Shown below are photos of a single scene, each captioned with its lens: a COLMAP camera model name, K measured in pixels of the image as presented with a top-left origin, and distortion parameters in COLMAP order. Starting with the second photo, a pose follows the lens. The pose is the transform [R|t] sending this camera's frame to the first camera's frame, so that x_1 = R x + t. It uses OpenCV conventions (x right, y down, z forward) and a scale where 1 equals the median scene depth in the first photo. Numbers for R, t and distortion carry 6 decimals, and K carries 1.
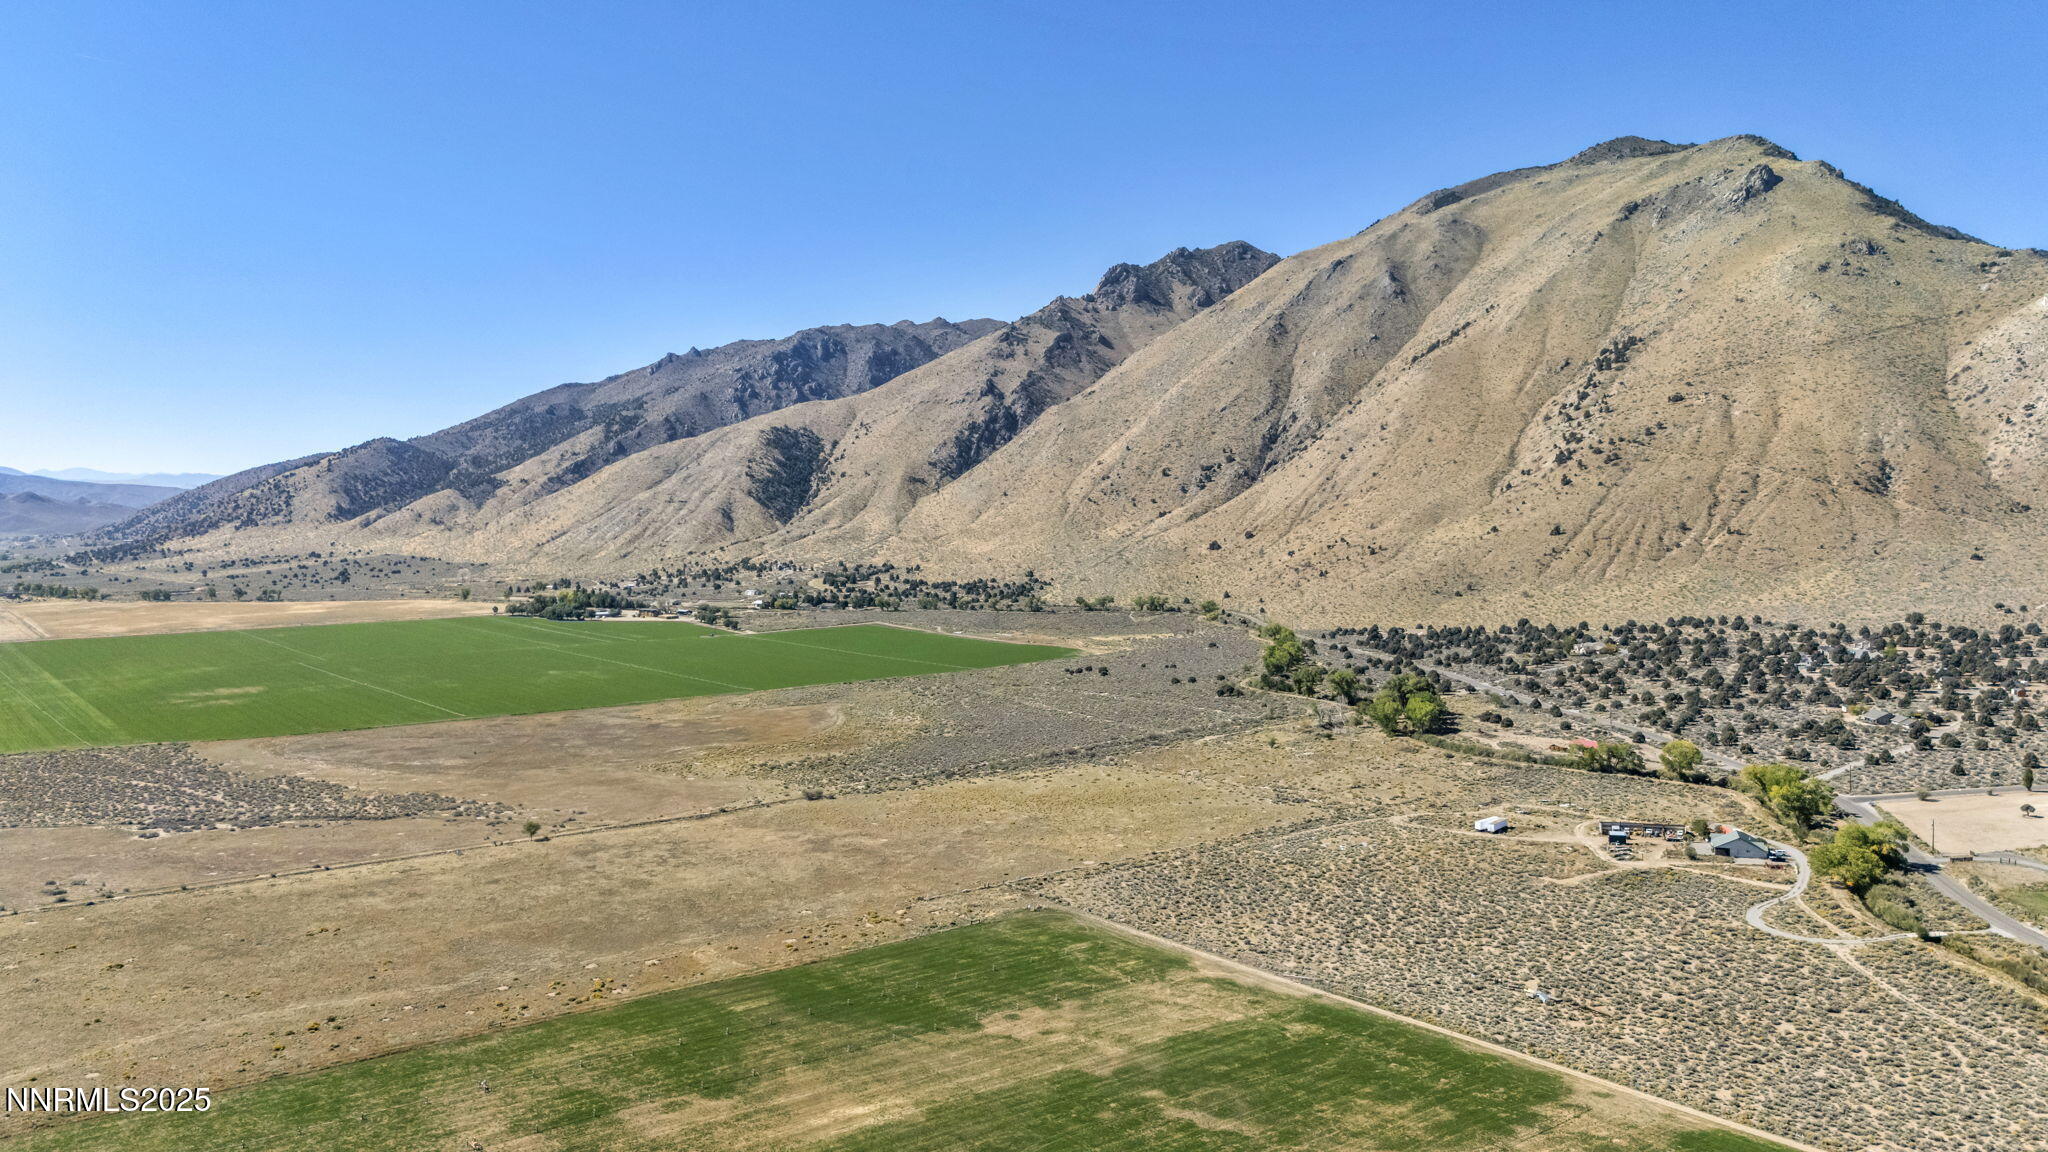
lens RADIAL K [[1530.9, 0, 1025.2], [0, 1530.9, 575.5], [0, 0, 1]] dist [0.073280, -0.075031]
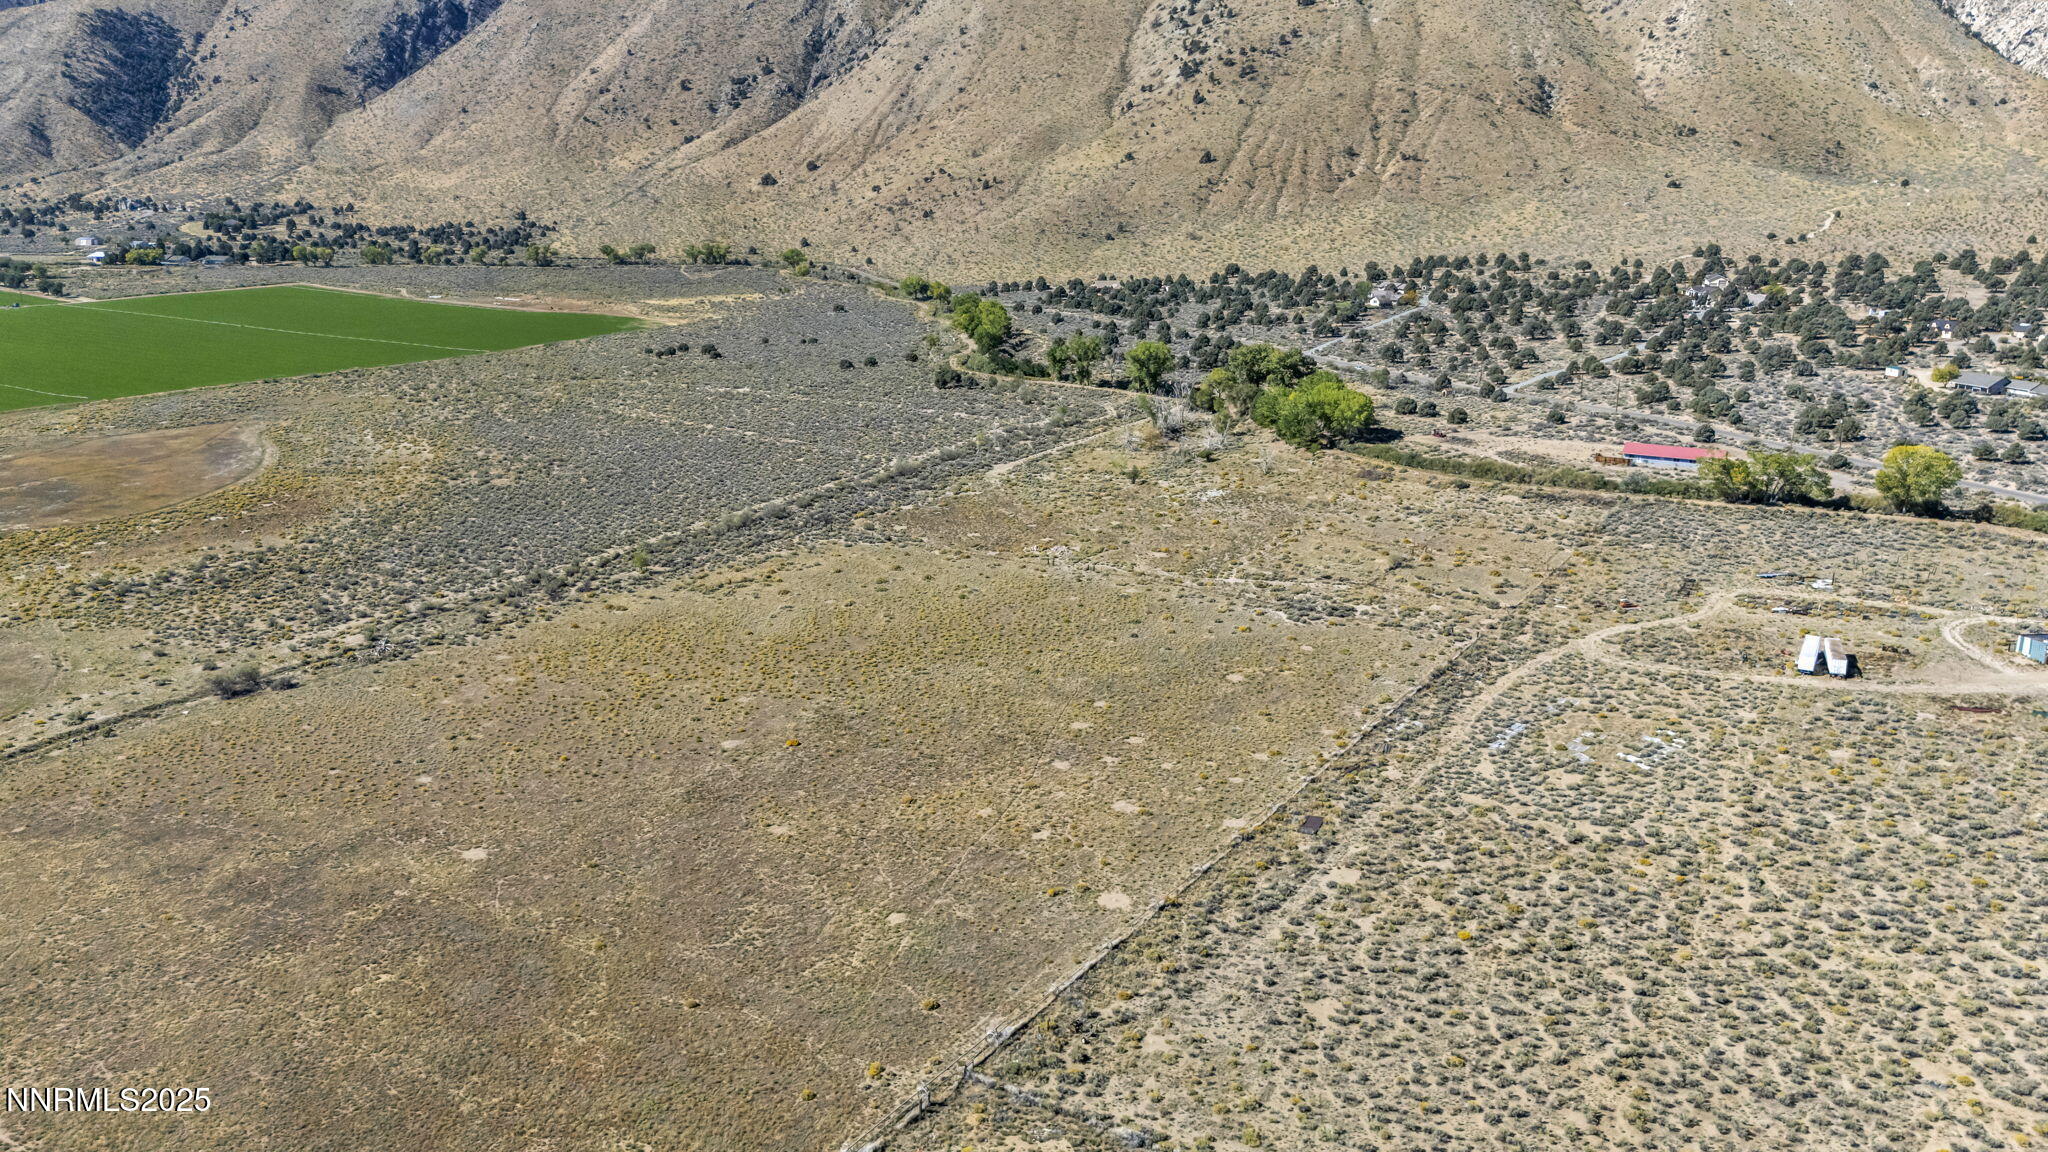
lens RADIAL K [[1530.9, 0, 1039.6], [0, 1530.9, 578.0], [0, 0, 1]] dist [0.073280, -0.075031]
pose [[0.938827, -0.079894, 0.334993, -0.024286], [0.005872, 0.976290, 0.216385, 0.008985], [-0.344338, -0.201181, 0.917037, 0.183605]]
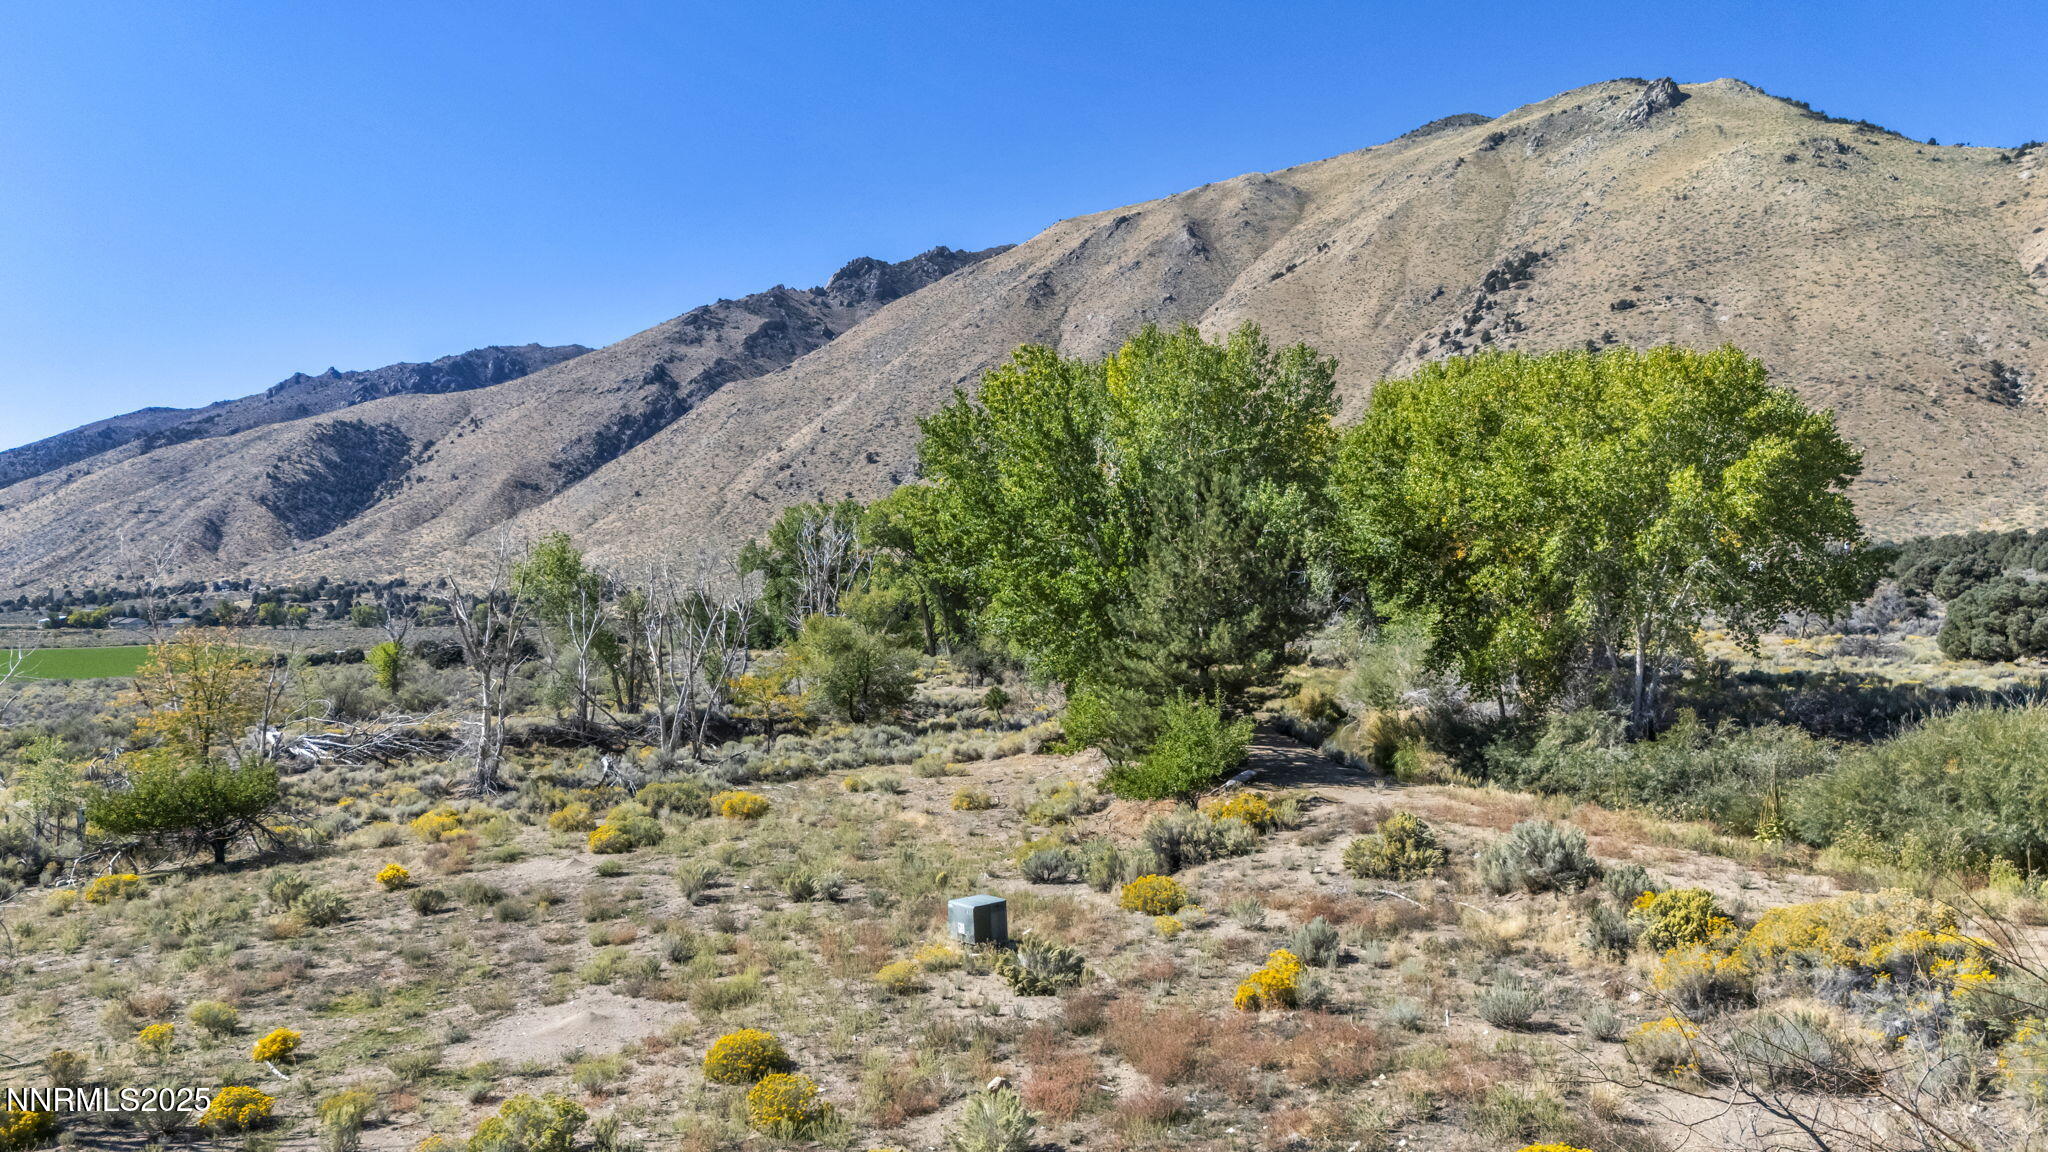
lens RADIAL K [[1530.9, 0, 1019.0], [0, 1530.9, 543.8], [0, 0, 1]] dist [0.073280, -0.075031]
pose [[0.993168, 0.005474, 0.116566, 0.085489], [0.005667, 0.995458, -0.095033, 0.039033], [-0.116557, 0.095045, 0.988626, 0.356789]]
